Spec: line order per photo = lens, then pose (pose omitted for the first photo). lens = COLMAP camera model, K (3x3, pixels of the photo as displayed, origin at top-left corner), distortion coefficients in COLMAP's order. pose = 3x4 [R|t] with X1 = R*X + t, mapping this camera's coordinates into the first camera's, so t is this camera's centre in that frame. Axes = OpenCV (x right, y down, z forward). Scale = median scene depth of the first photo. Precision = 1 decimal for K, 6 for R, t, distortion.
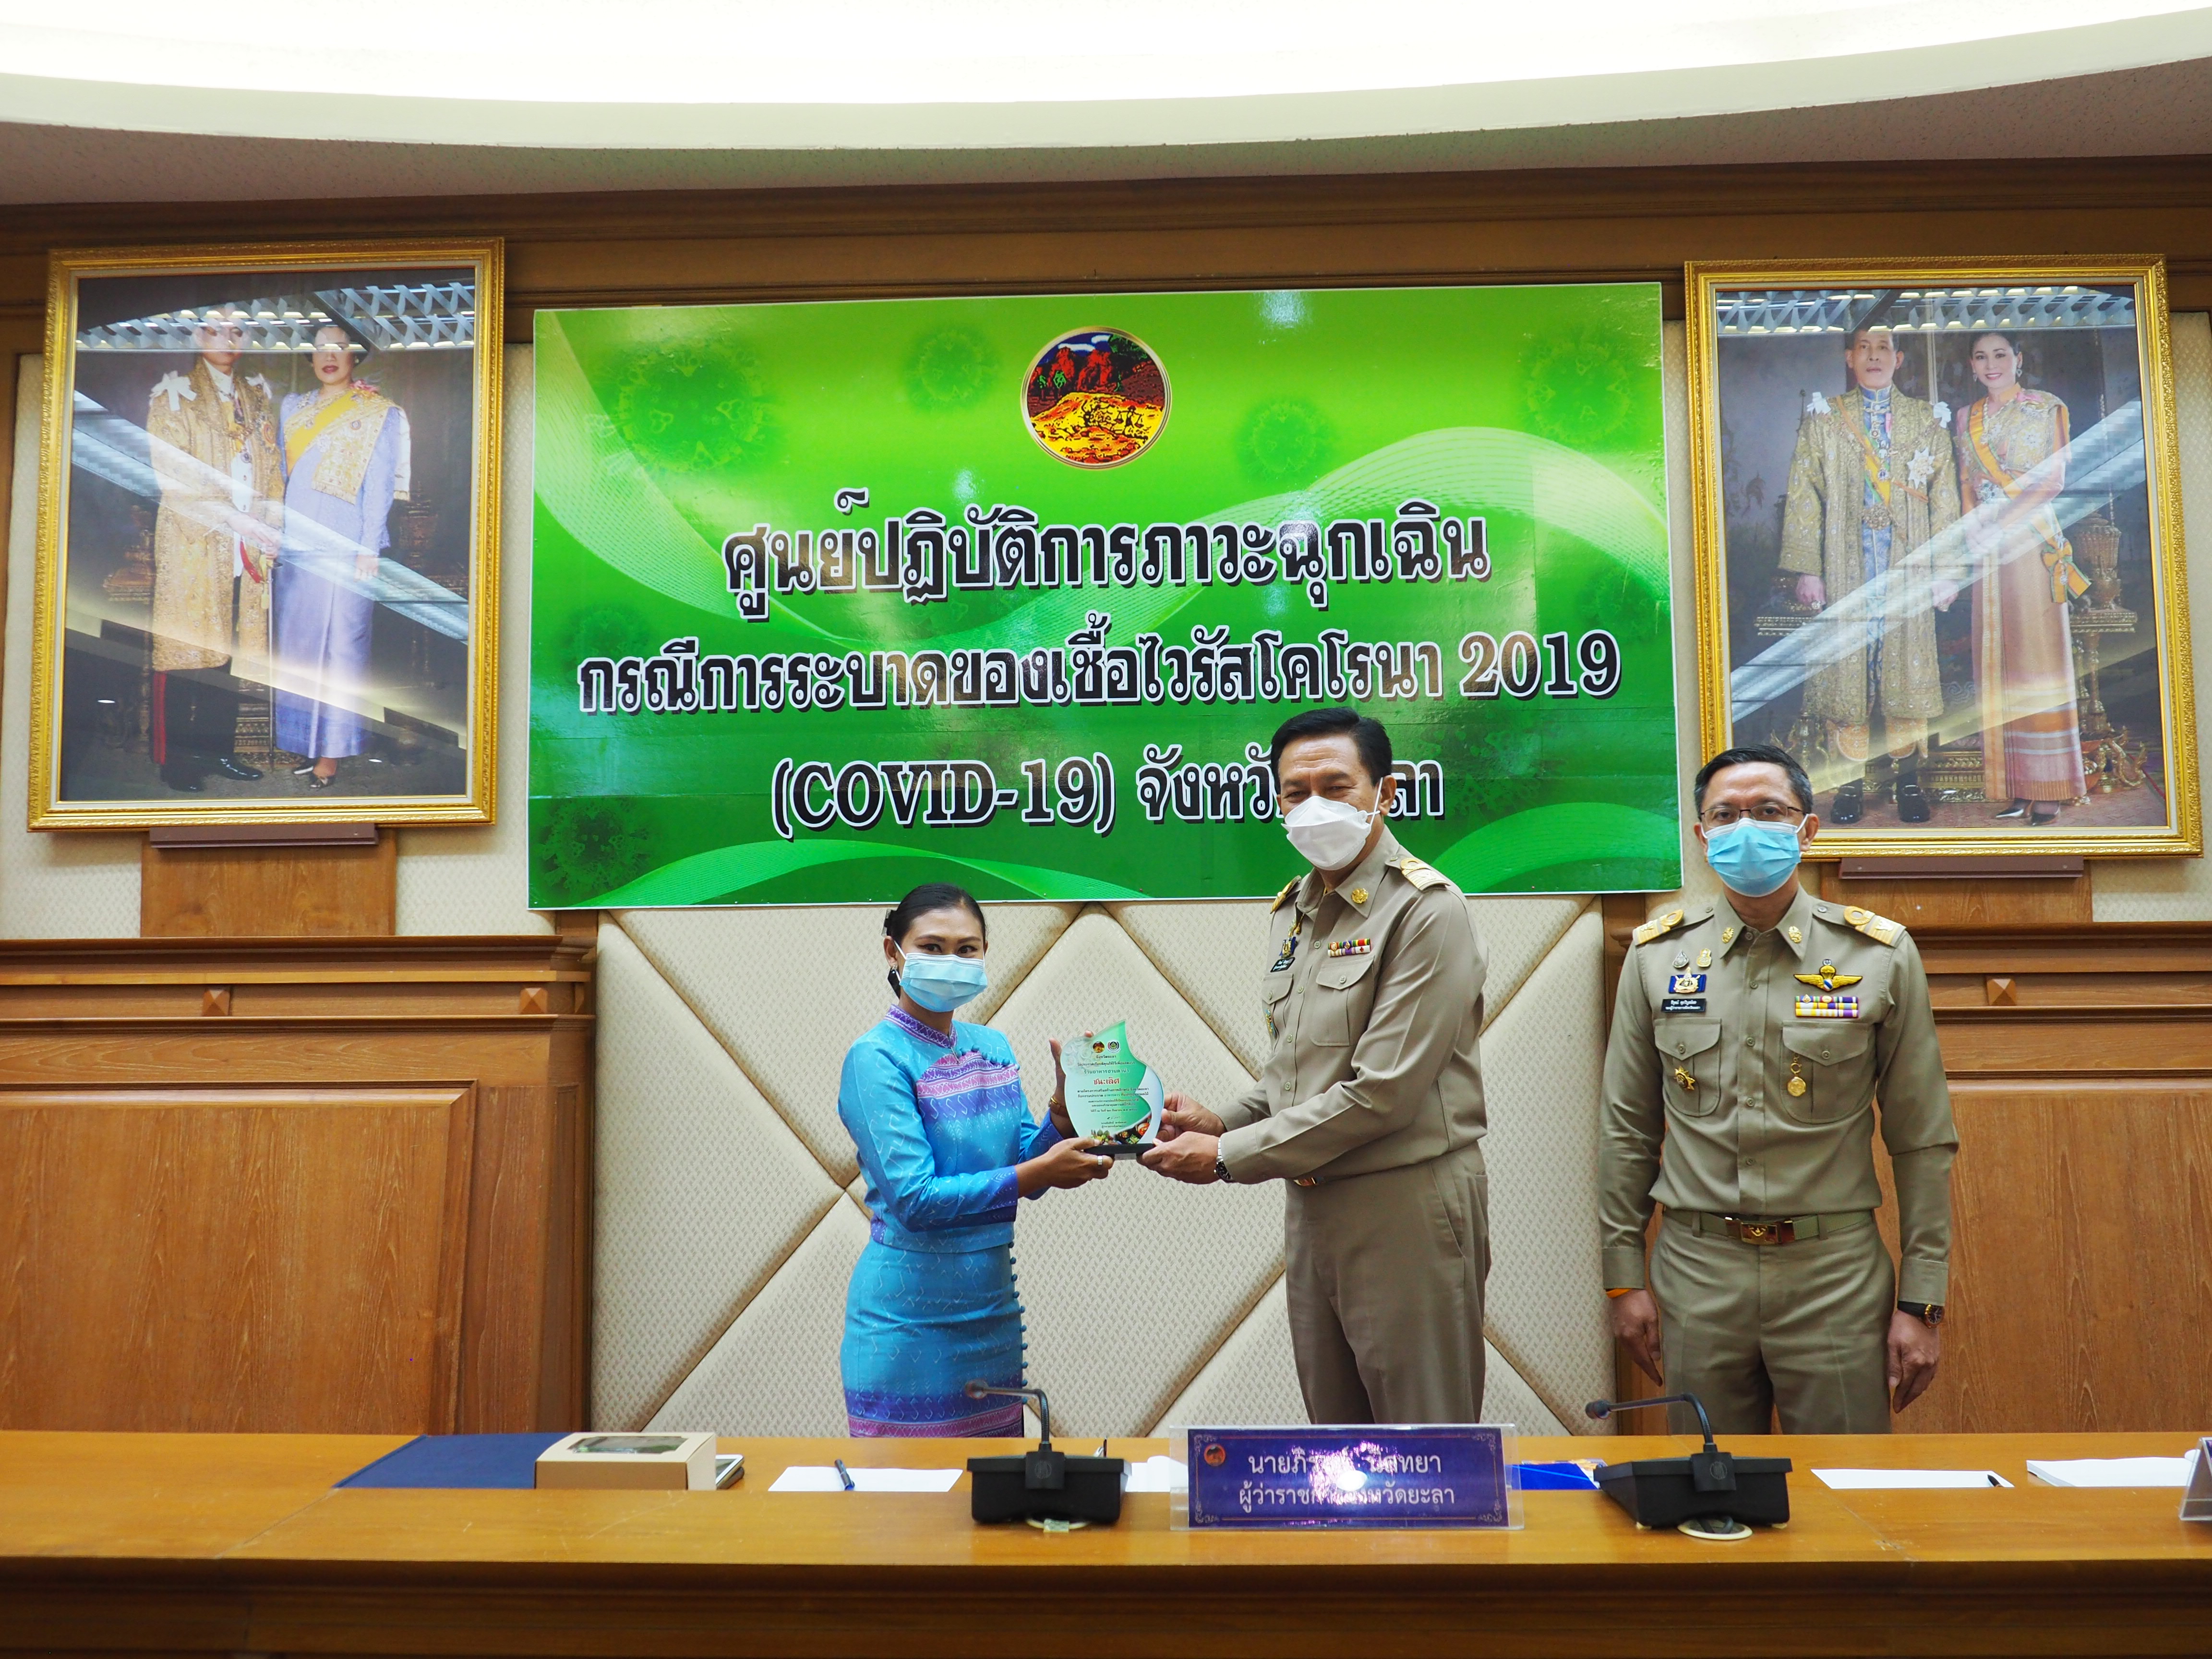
lens RADIAL K [[1682.5, 0, 1090.9], [0, 1682.5, 859.1], [0, 0, 1]] dist [-0.016770, 0.013535]
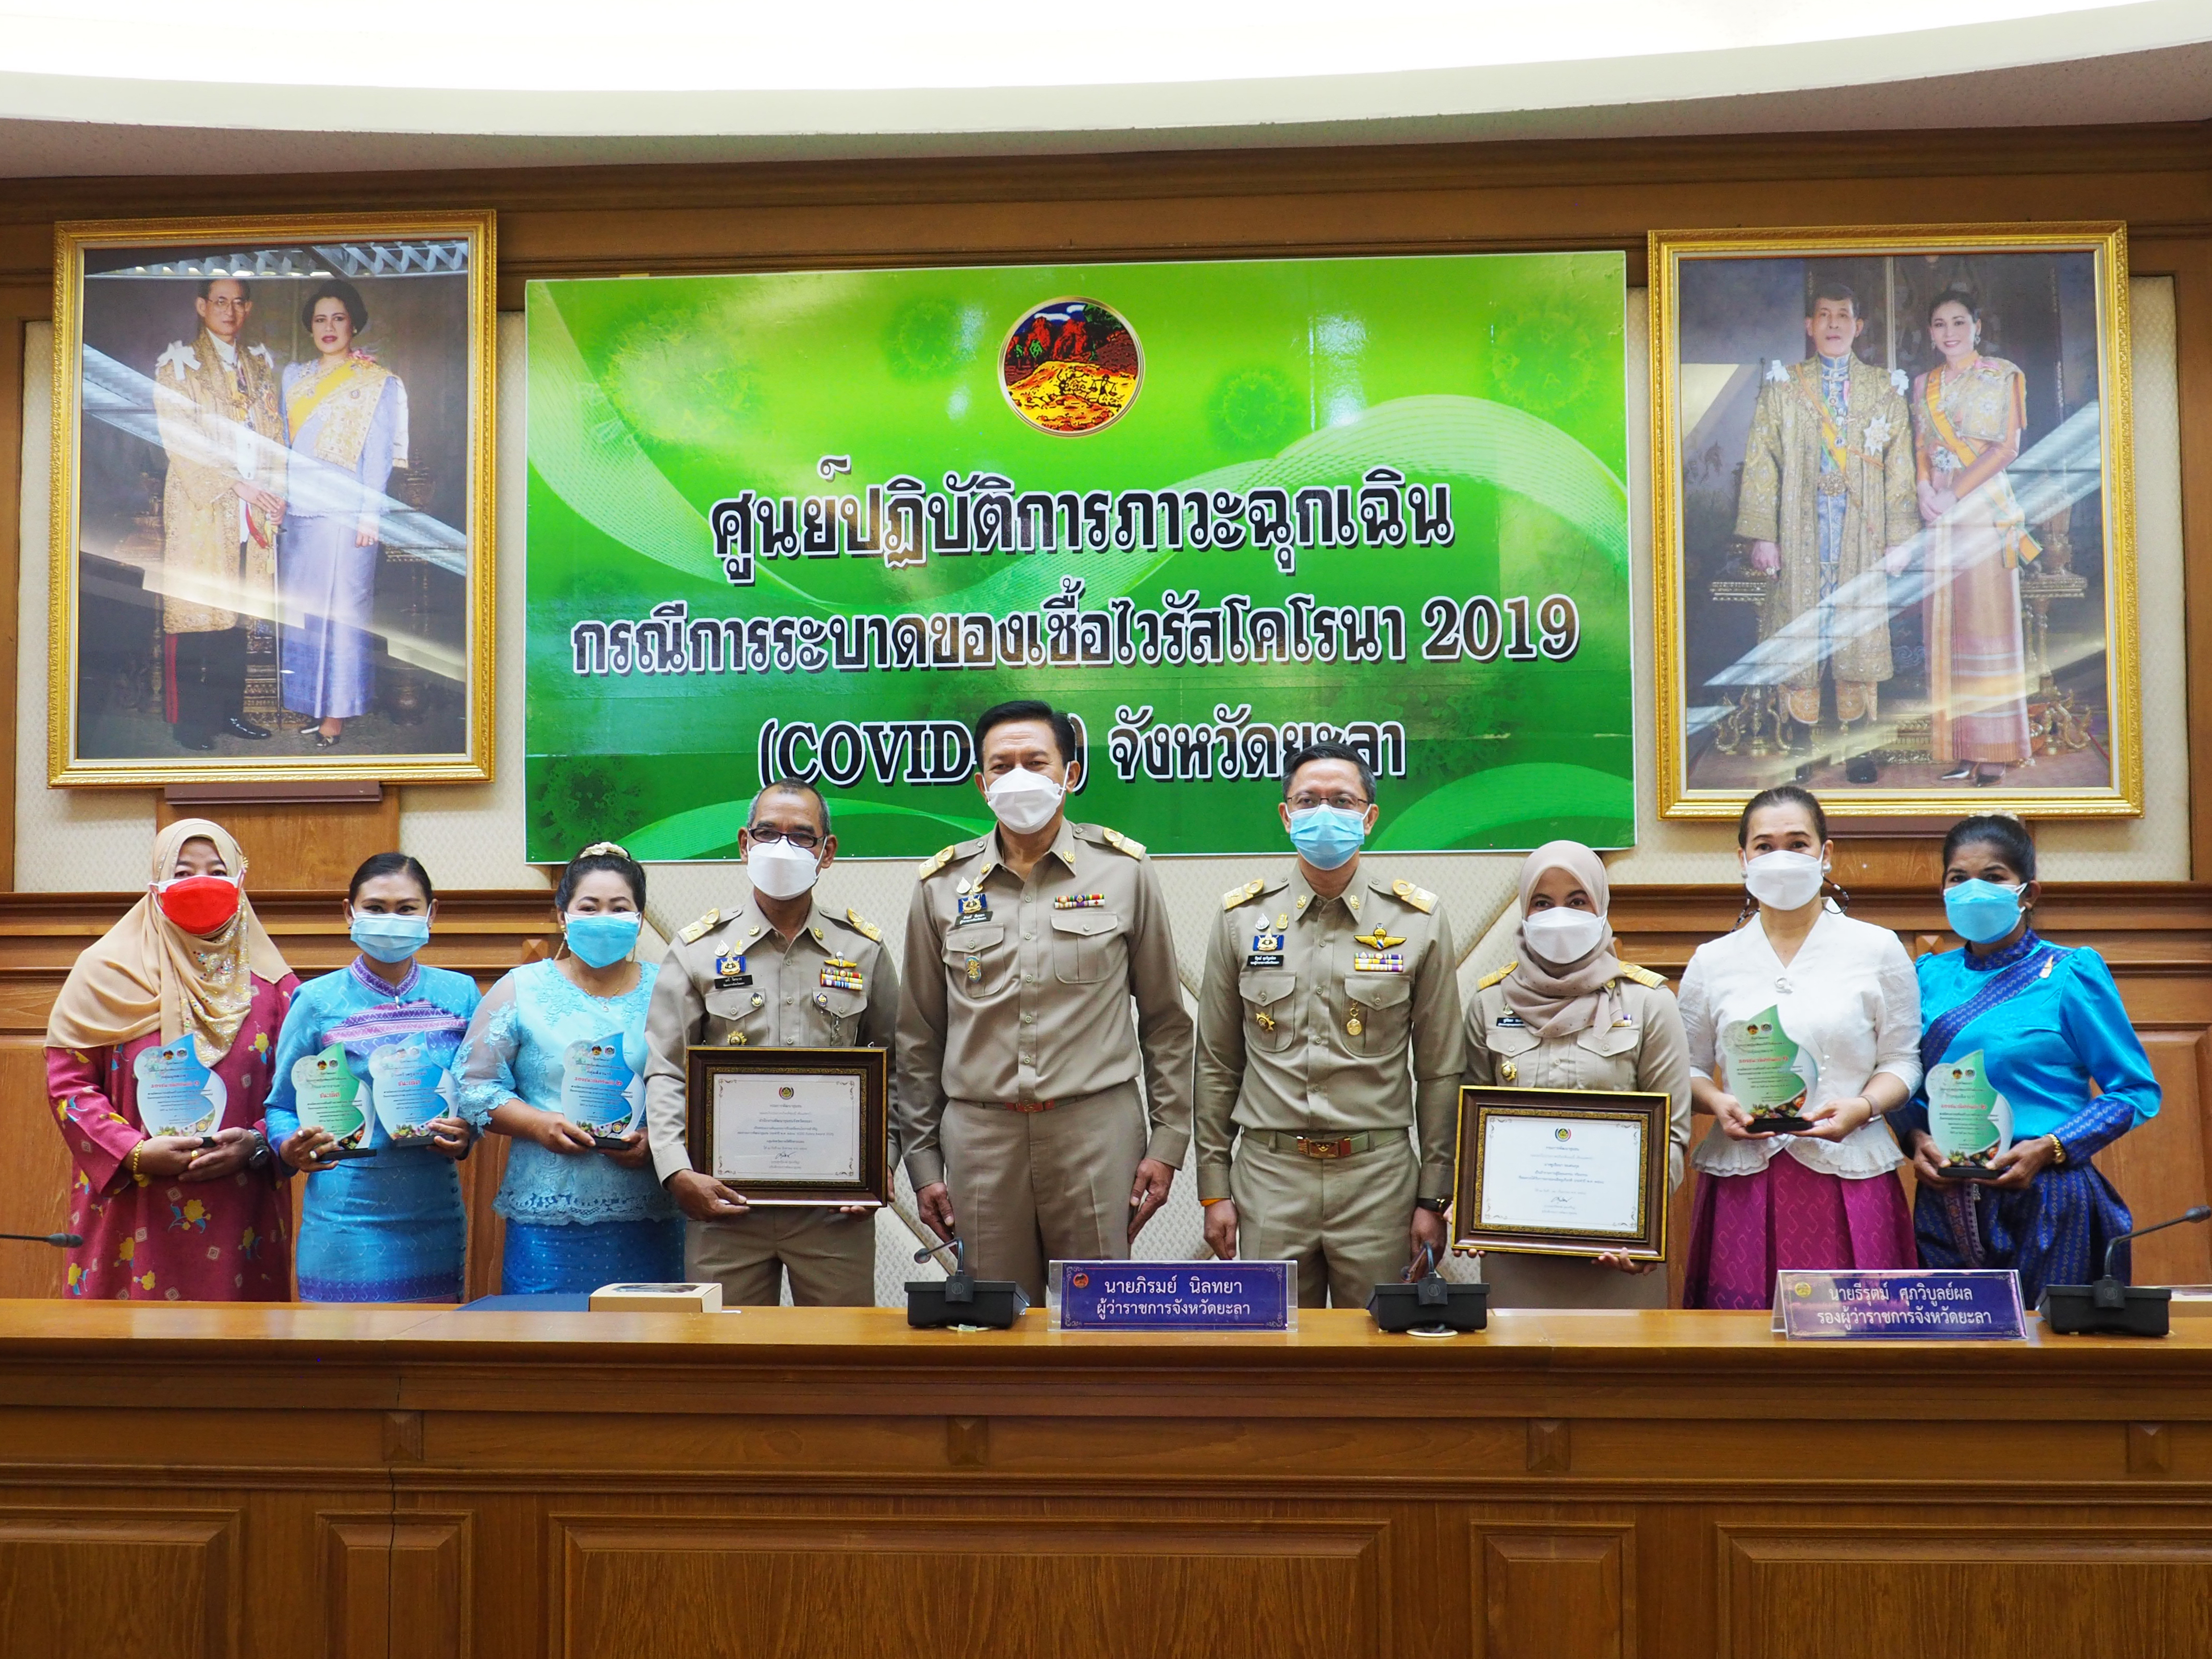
lens RADIAL K [[2195.5, 0, 1109.0], [0, 2195.5, 823.2], [0, 0, 1]] dist [-0.005128, 0.000000]
pose [[0.999634, 0.001889, -0.026977, 0.063368], [-0.001055, 0.999522, 0.030898, -0.037549], [0.027022, -0.030858, 0.999158, -0.349689]]
